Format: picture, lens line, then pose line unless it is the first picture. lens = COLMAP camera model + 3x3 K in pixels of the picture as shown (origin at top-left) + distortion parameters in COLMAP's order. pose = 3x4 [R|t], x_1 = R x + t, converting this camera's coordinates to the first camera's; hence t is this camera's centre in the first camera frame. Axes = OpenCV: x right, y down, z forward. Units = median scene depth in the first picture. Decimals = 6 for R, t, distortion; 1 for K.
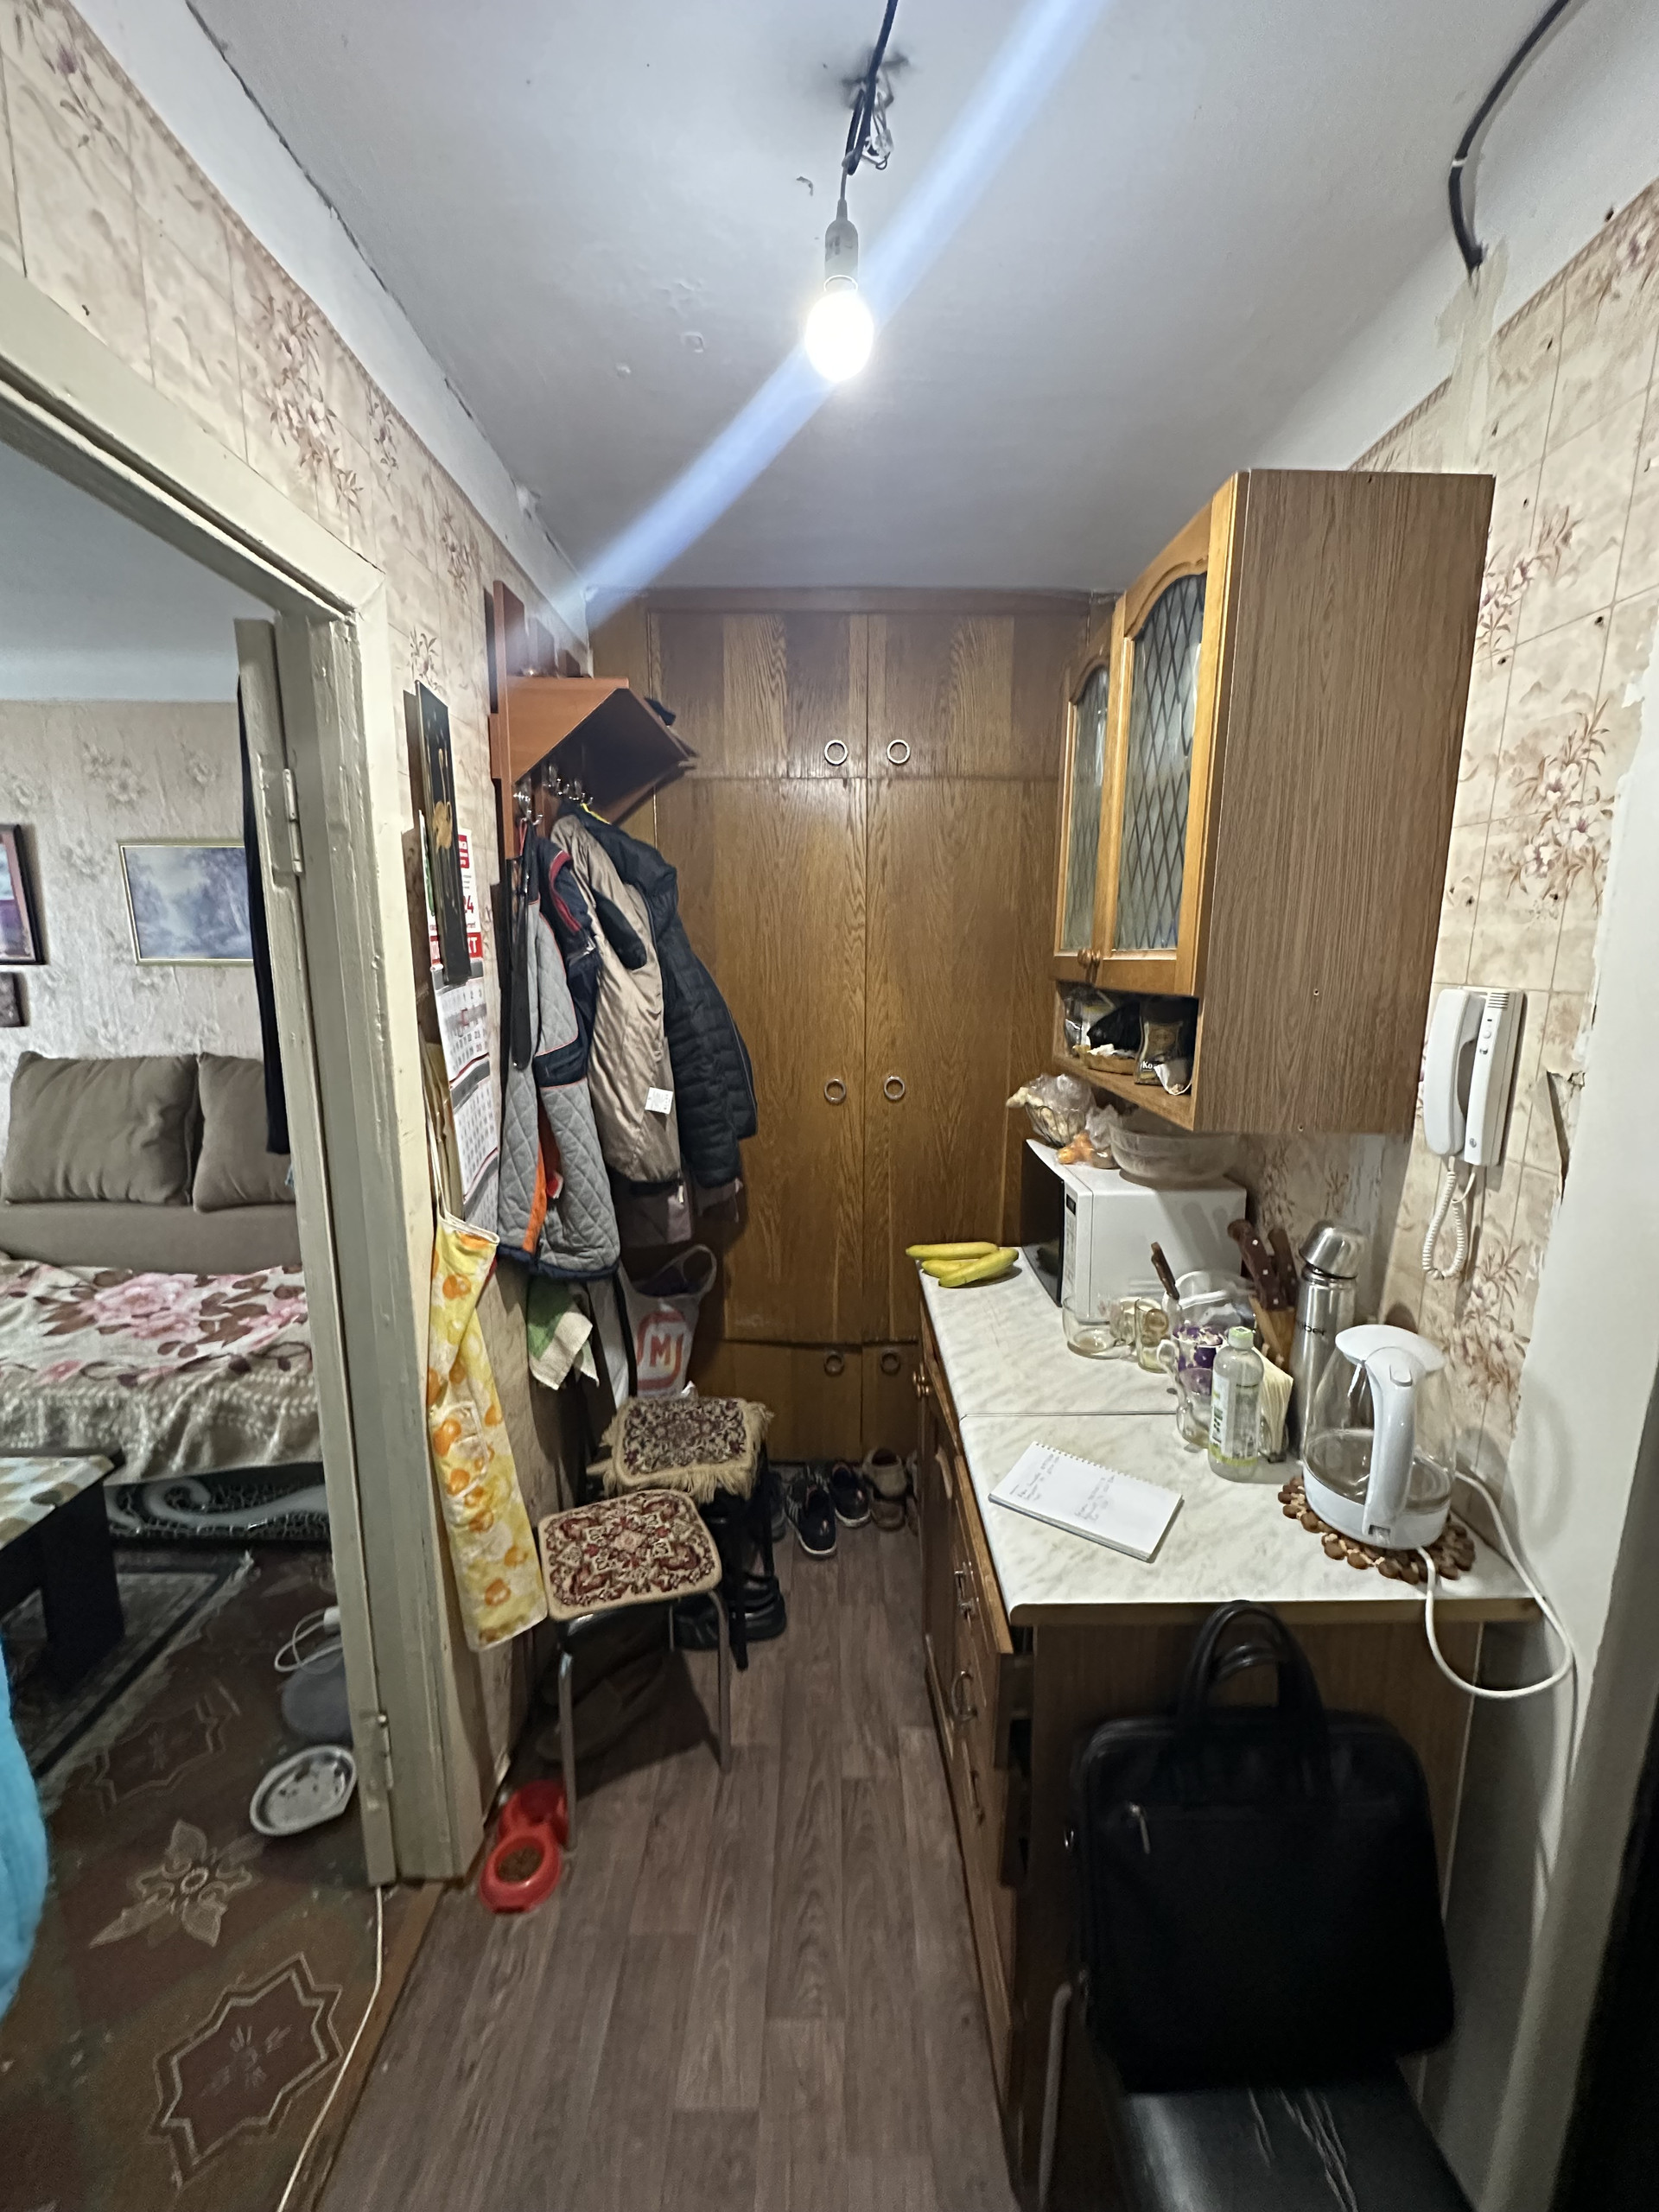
lens RADIAL K [[882.5, 0, 836.0], [0, 882.5, 1105.1], [0, 0, 1]] dist [-0.001737, -0.000322]
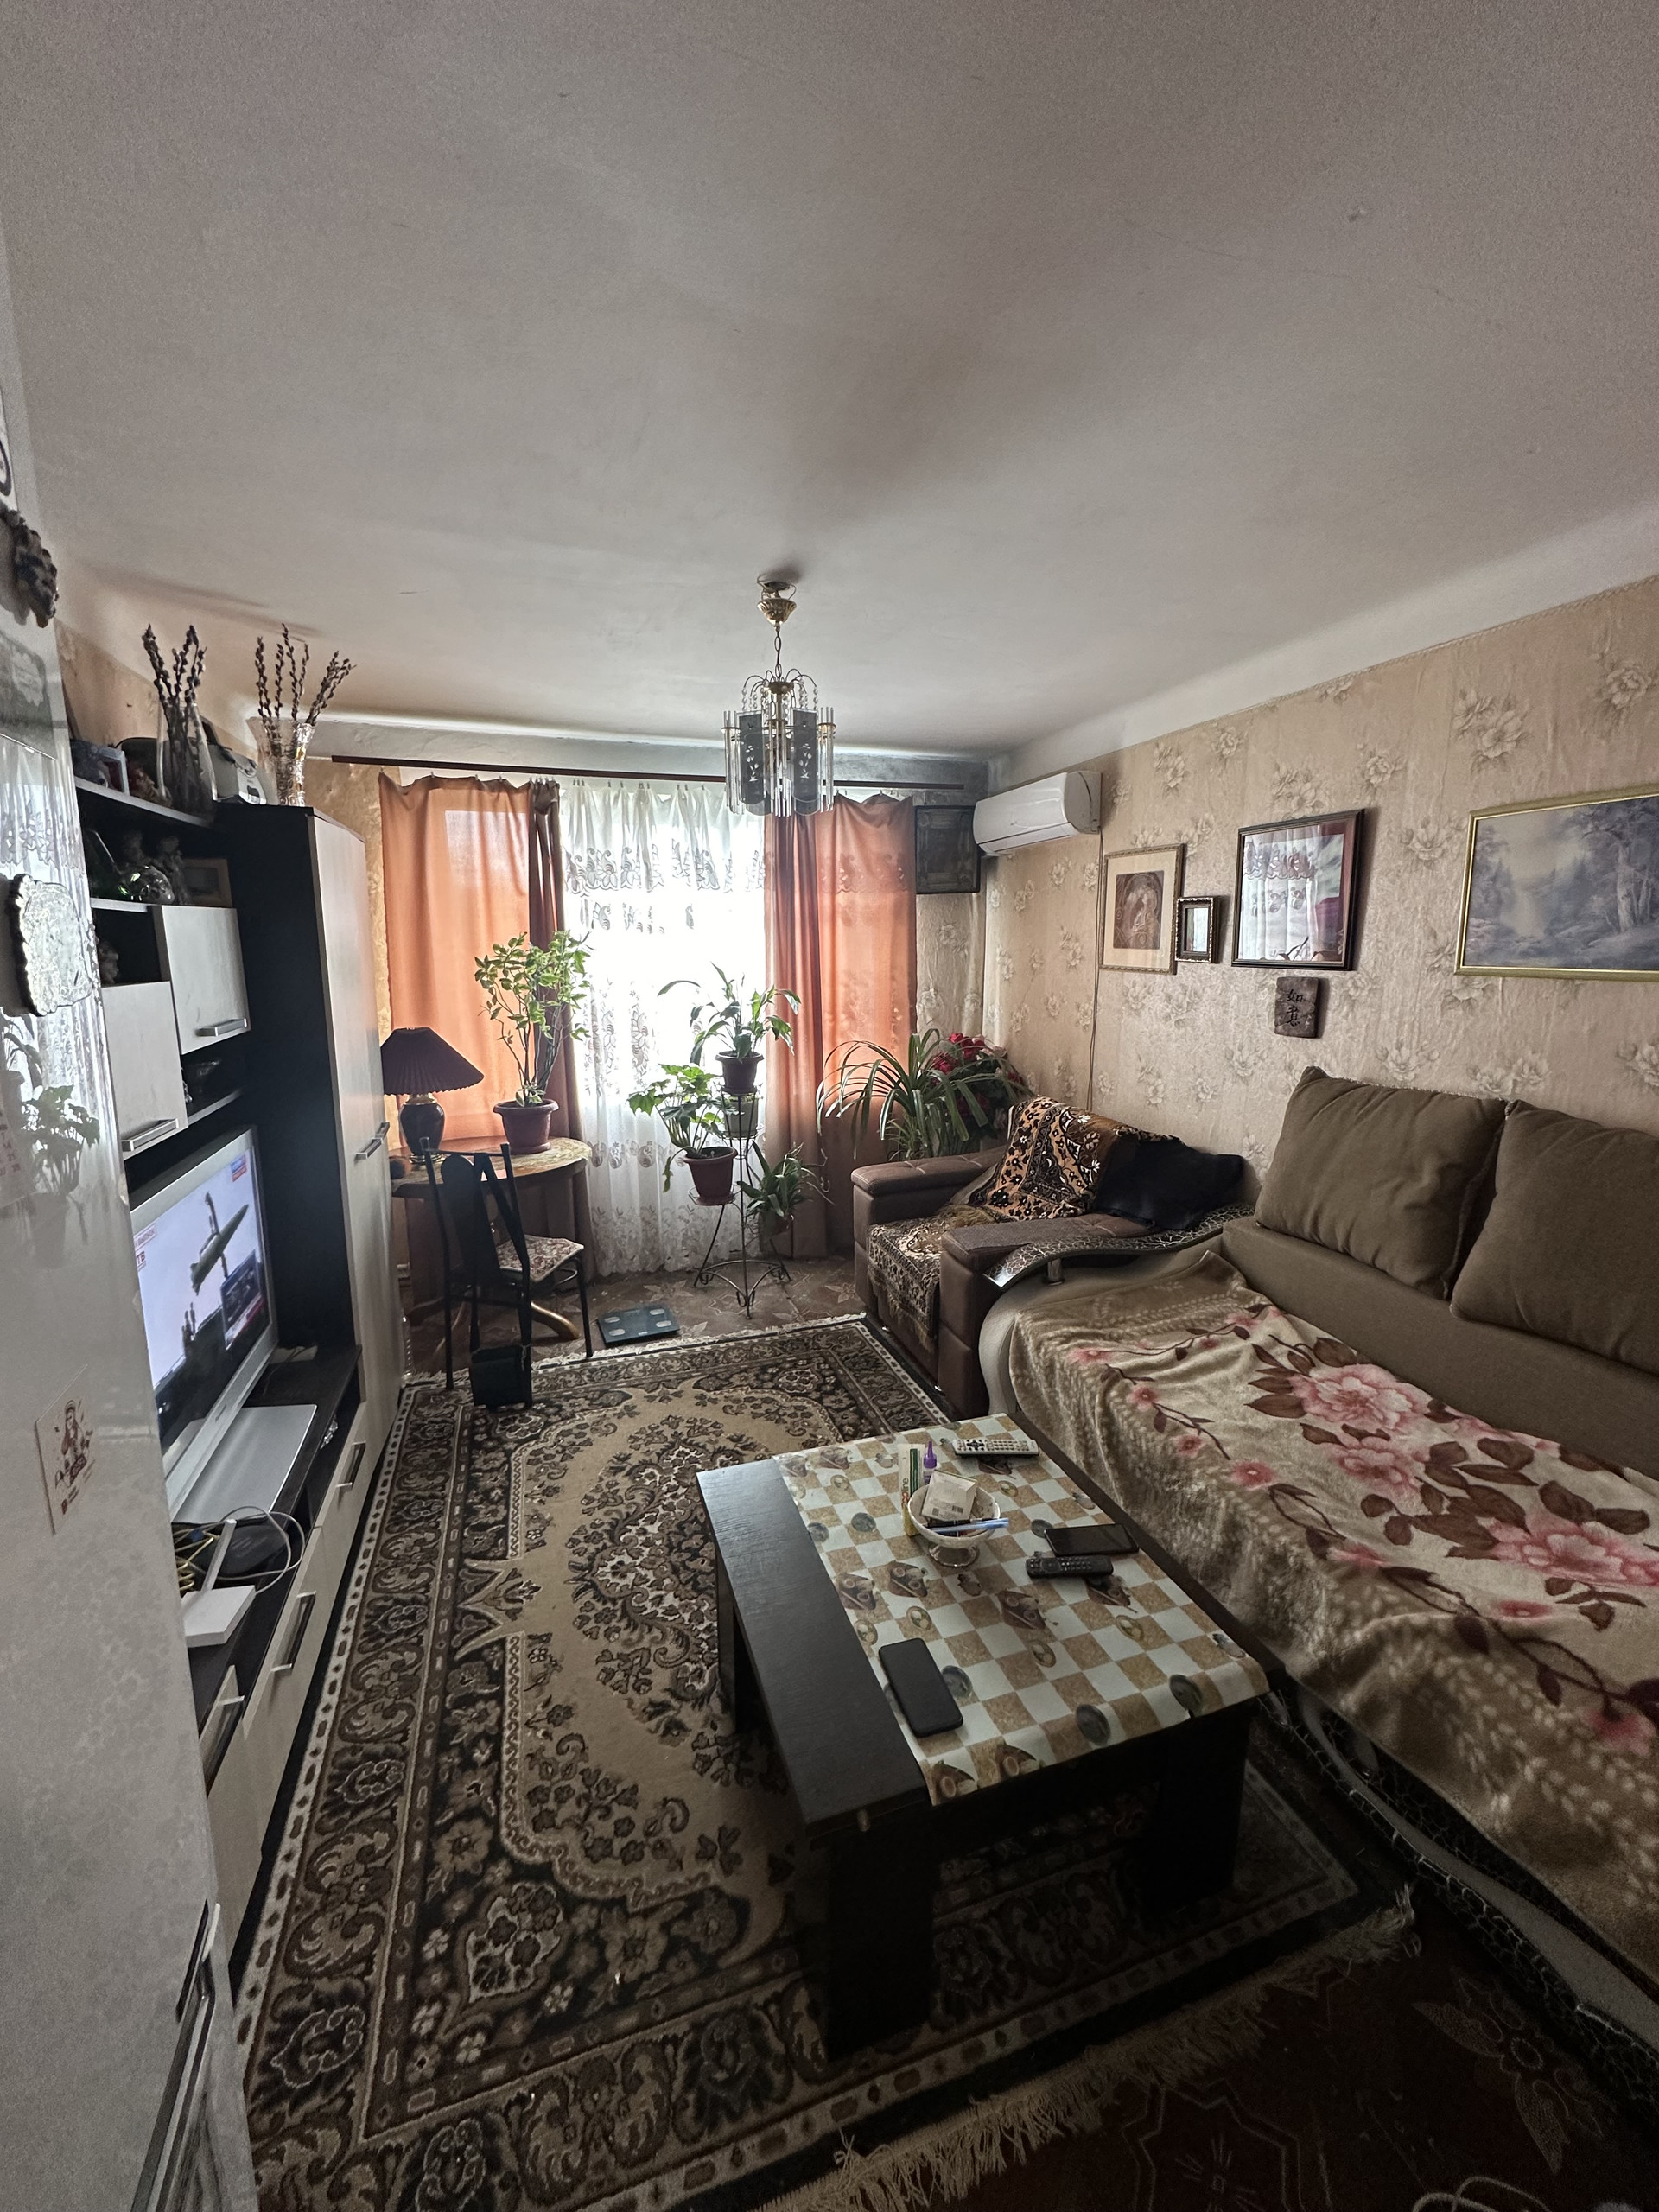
lens RADIAL K [[882.5, 0, 836.0], [0, 882.5, 1105.1], [0, 0, 1]] dist [-0.001737, -0.000322]
pose [[0.315649, 0.167547, -0.933967, -0.247263], [-0.164752, 0.979014, 0.119947, -0.054955], [0.934464, 0.116012, 0.336629, 0.271928]]
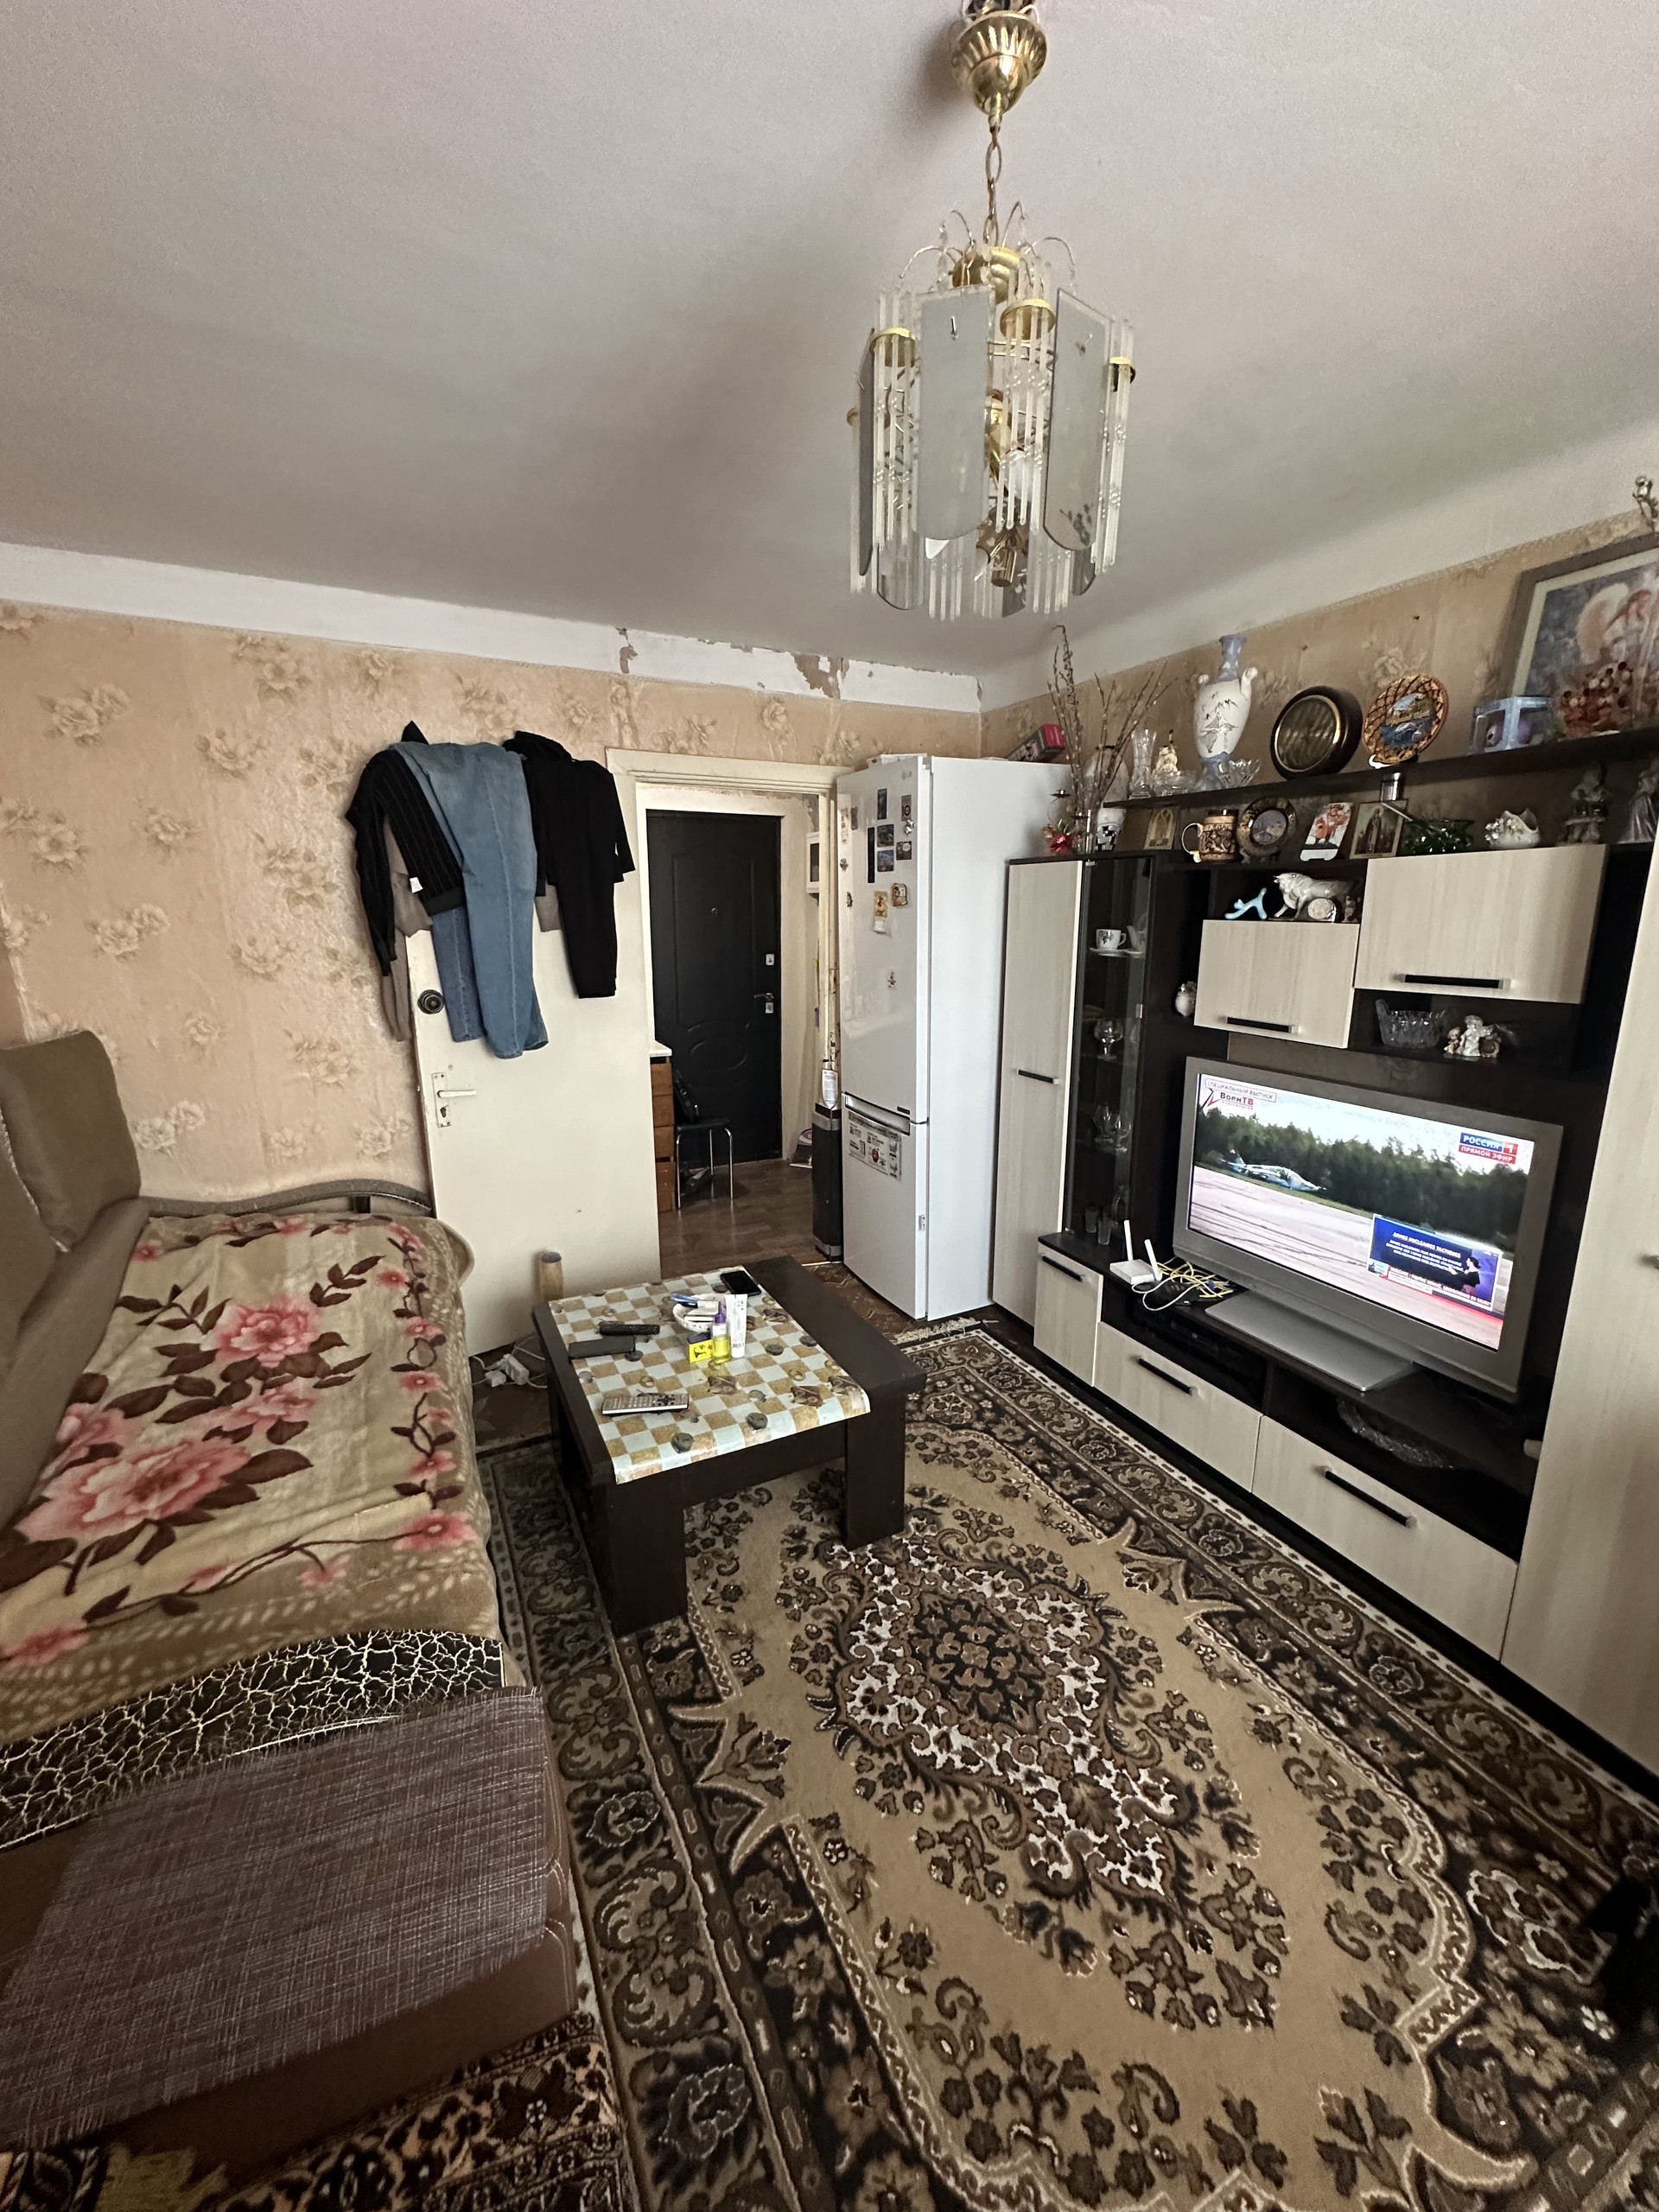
lens RADIAL K [[882.5, 0, 836.0], [0, 882.5, 1105.1], [0, 0, 1]] dist [-0.001737, -0.000322]
pose [[-0.442456, -0.208112, 0.872308, -1.474117], [0.155303, 0.940223, 0.303088, -0.138143], [-0.883240, 0.269575, -0.383687, 0.740699]]
